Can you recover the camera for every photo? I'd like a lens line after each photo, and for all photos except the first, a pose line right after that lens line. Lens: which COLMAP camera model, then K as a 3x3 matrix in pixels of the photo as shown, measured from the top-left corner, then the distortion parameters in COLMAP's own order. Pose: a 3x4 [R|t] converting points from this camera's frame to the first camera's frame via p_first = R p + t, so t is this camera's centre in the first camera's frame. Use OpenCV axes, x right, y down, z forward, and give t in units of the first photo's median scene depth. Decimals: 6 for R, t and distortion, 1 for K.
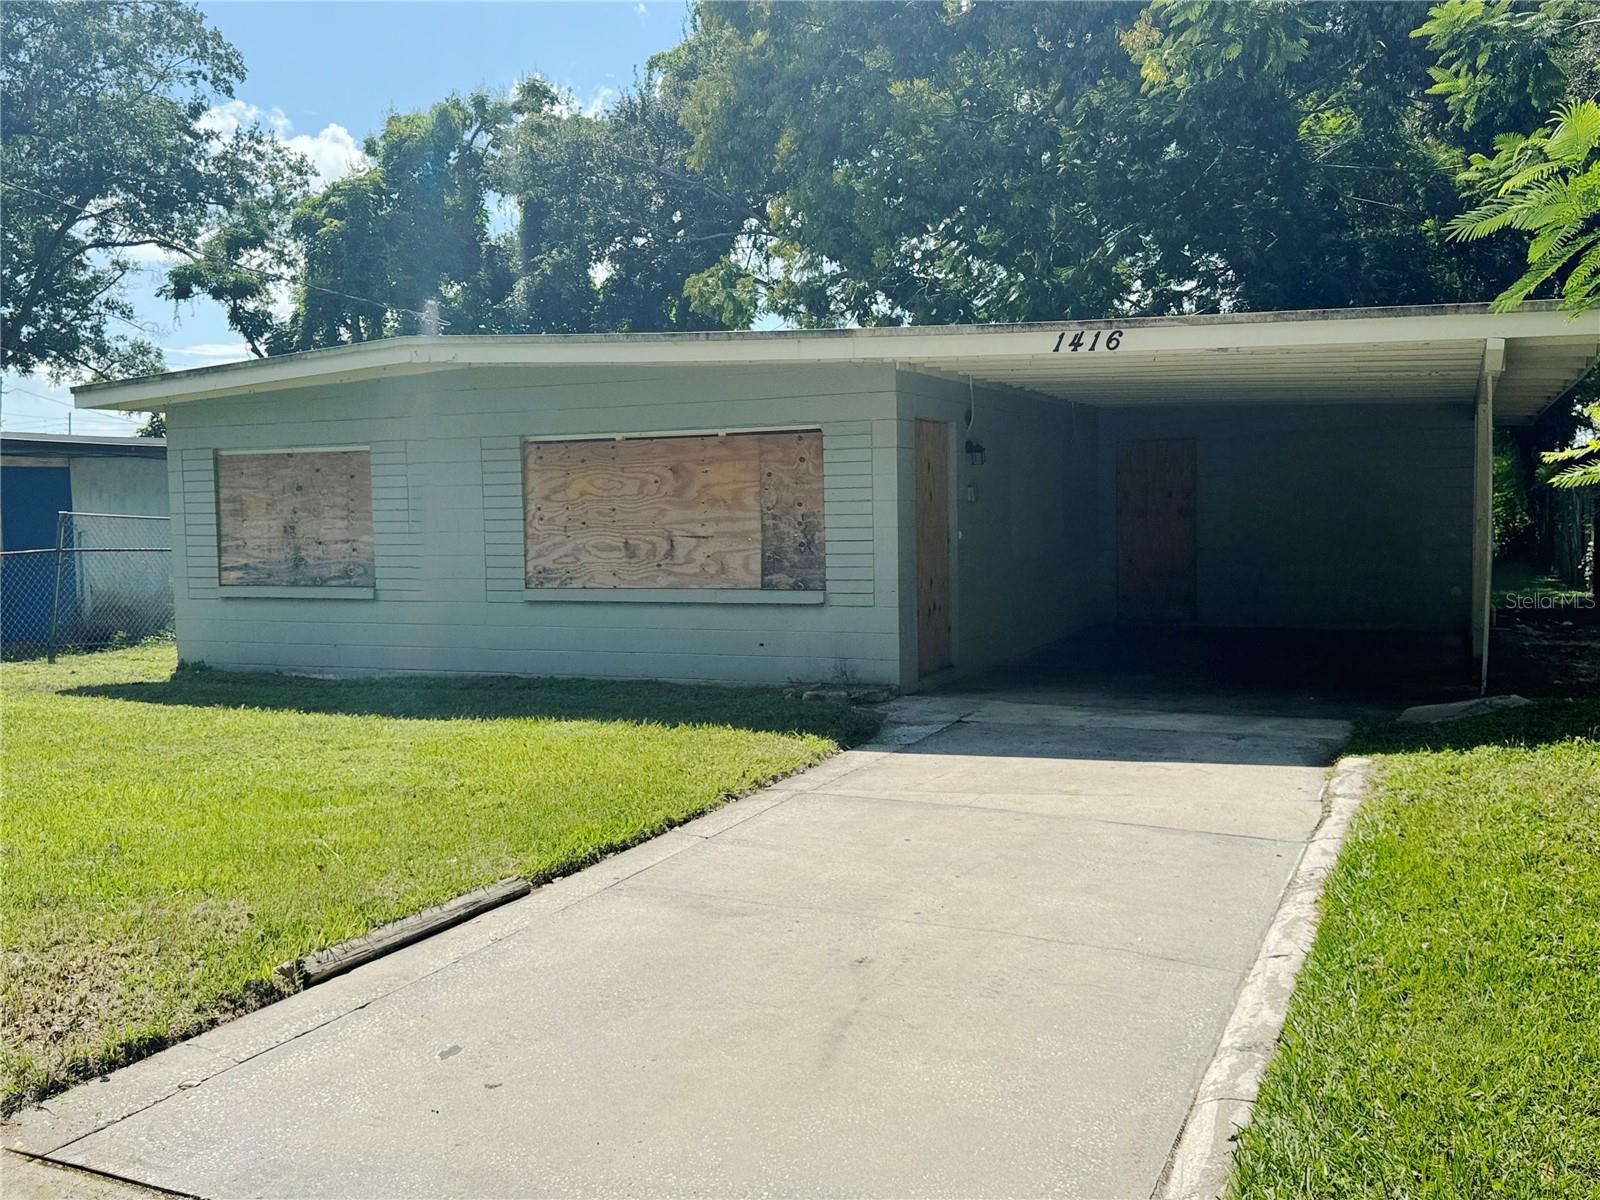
lens RADIAL K [[1394.0, 0, 815.5], [0, 1394.0, 611.0], [0, 0, 1]] dist [0.076858, -0.112642]
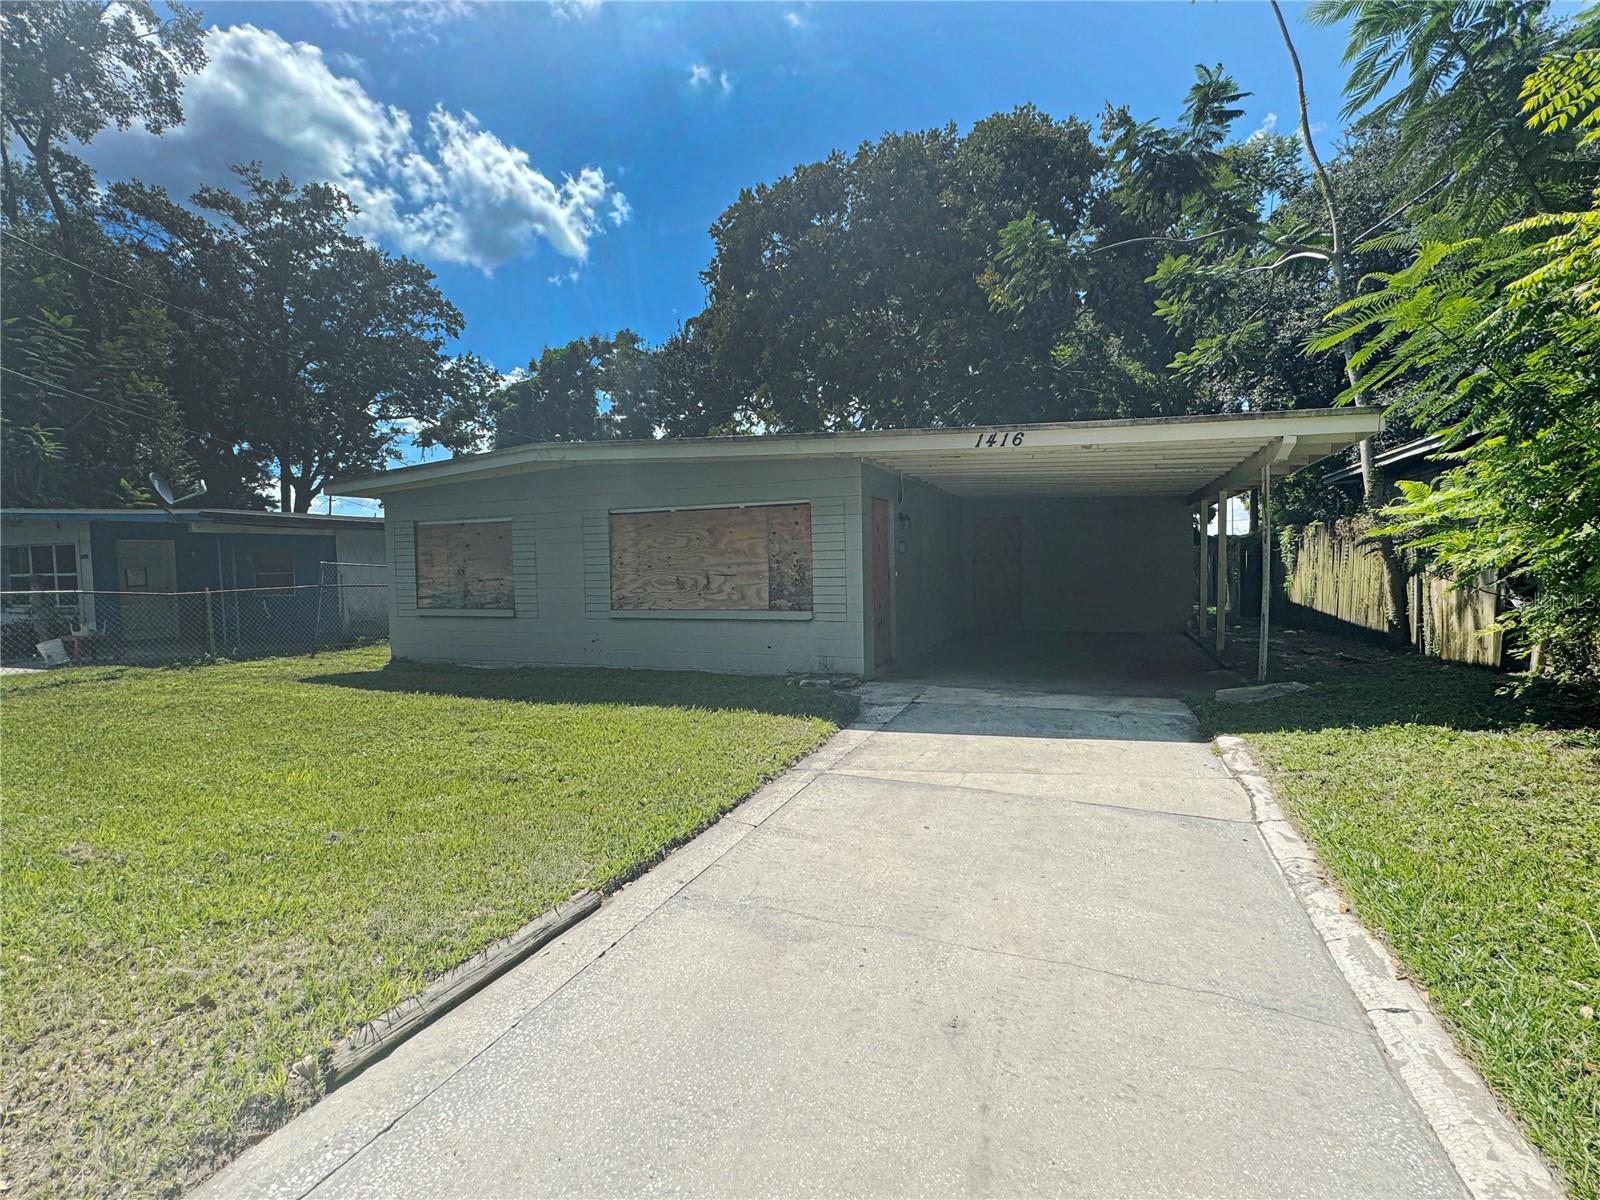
lens RADIAL K [[730.2, 0, 798.1], [0, 730.2, 599.1], [0, 0, 1]] dist [-0.011165, 0.002533]
pose [[0.999312, -0.003466, 0.036918, -0.035589], [0.004361, 0.999698, -0.024204, -0.008088], [-0.036823, 0.024348, 0.999025, 0.211258]]
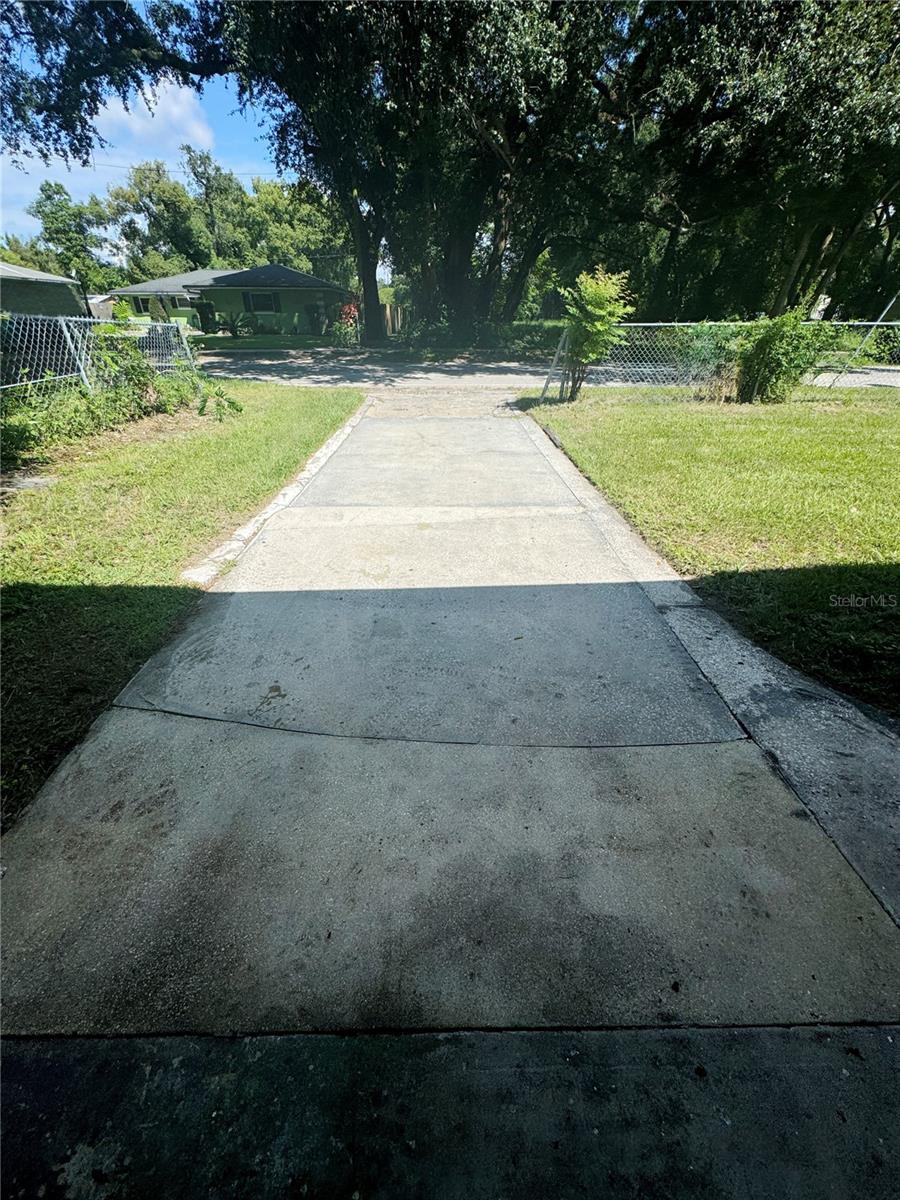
lens RADIAL K [[483.9, 0, 451.8], [0, 483.9, 600.1], [0, 0, 1]] dist [-0.001368, -0.000180]
pose [[-0.905815, 0.231960, -0.354533, 0.221163], [-0.013346, 0.820770, 0.571102, -0.059641], [0.423463, 0.522045, -0.740370, 0.893506]]
